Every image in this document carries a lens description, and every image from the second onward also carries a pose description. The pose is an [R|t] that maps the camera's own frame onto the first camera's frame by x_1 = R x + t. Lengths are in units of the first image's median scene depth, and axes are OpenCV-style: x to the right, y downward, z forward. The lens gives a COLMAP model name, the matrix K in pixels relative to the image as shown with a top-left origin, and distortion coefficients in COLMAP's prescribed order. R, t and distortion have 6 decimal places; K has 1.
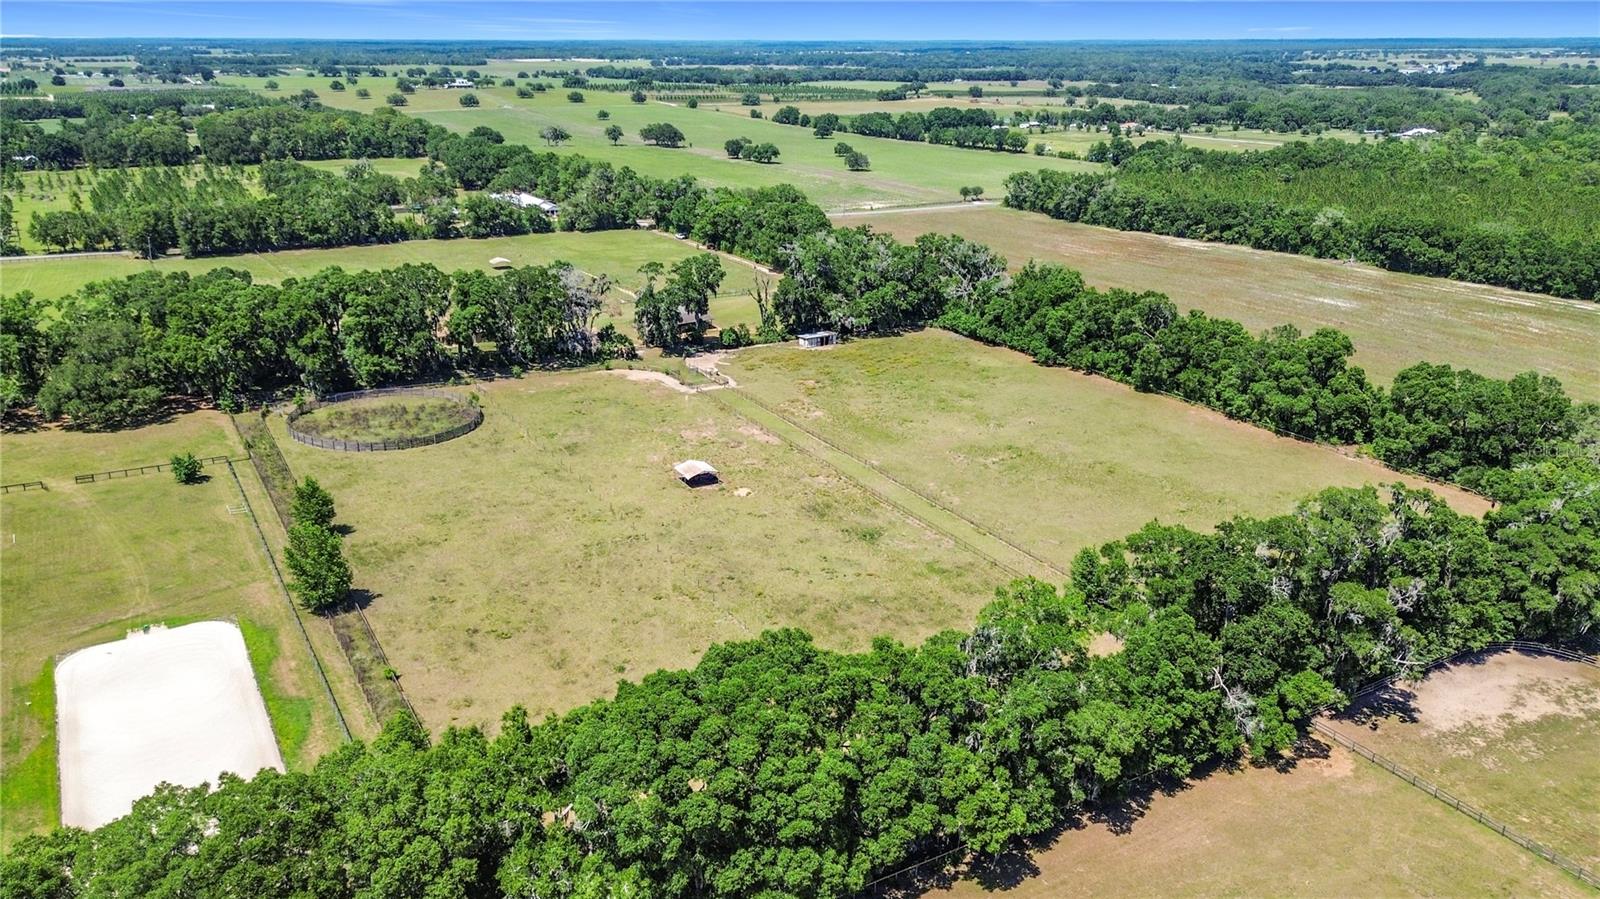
lens RADIAL K [[1144.5, 0, 804.0], [0, 1144.5, 438.0], [0, 0, 1]] dist [0.116626, -0.171575]
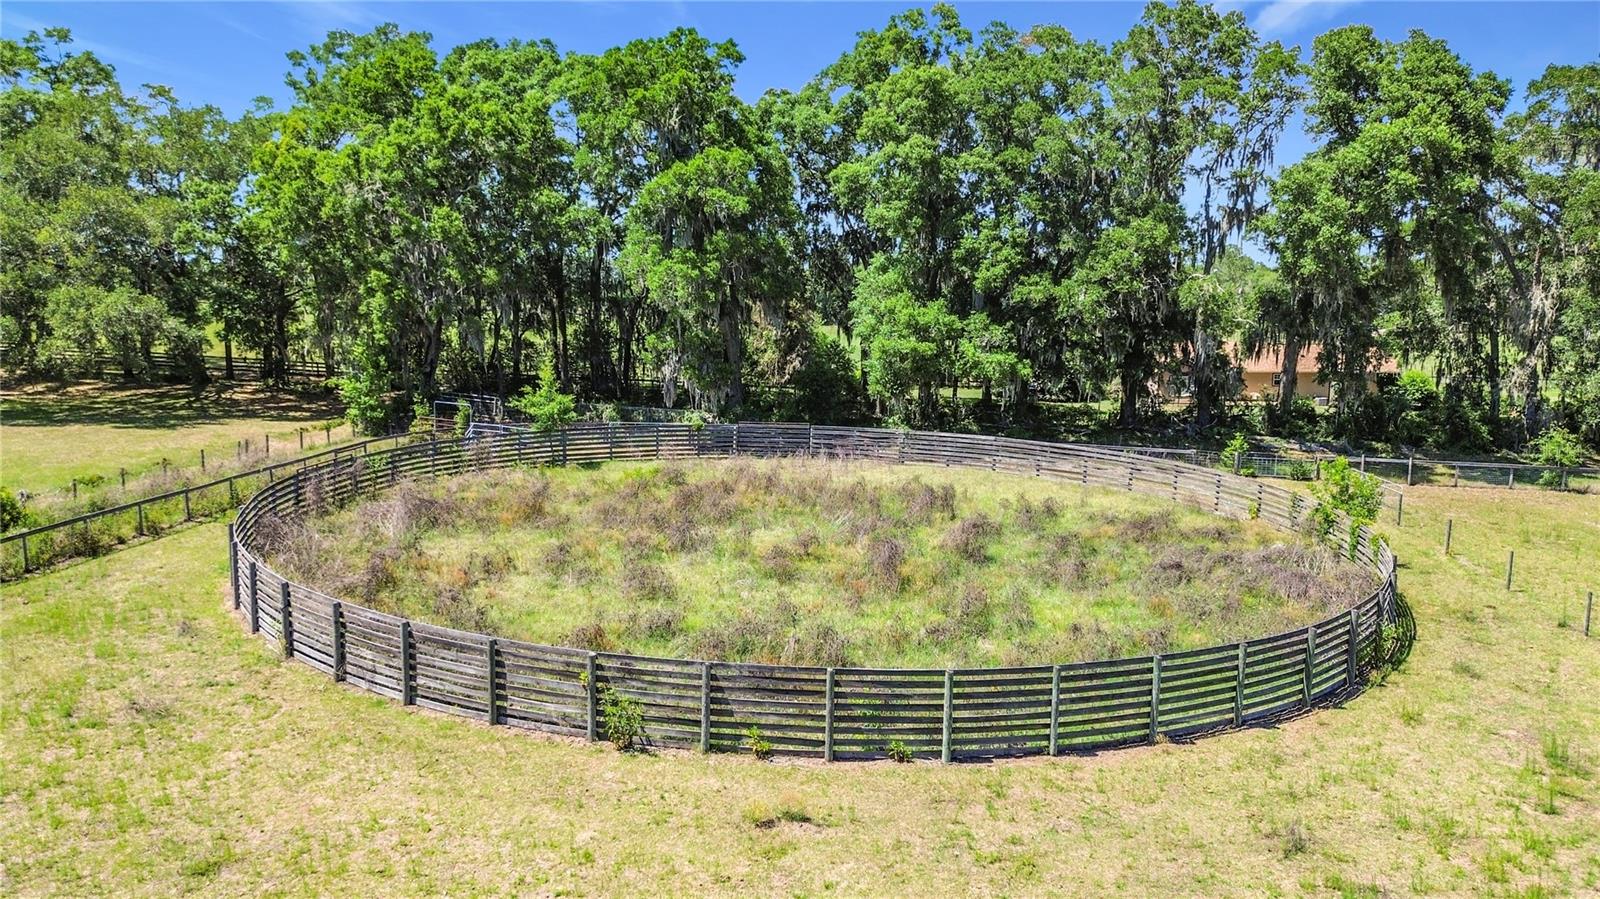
lens RADIAL K [[1144.5, 0, 804.0], [0, 1144.5, 438.0], [0, 0, 1]] dist [0.116626, -0.171575]
pose [[0.774804, 0.078937, -0.627254, -0.207169], [-0.201670, 0.971199, -0.126888, -0.005790], [0.599172, 0.224812, 0.768409, 0.704360]]
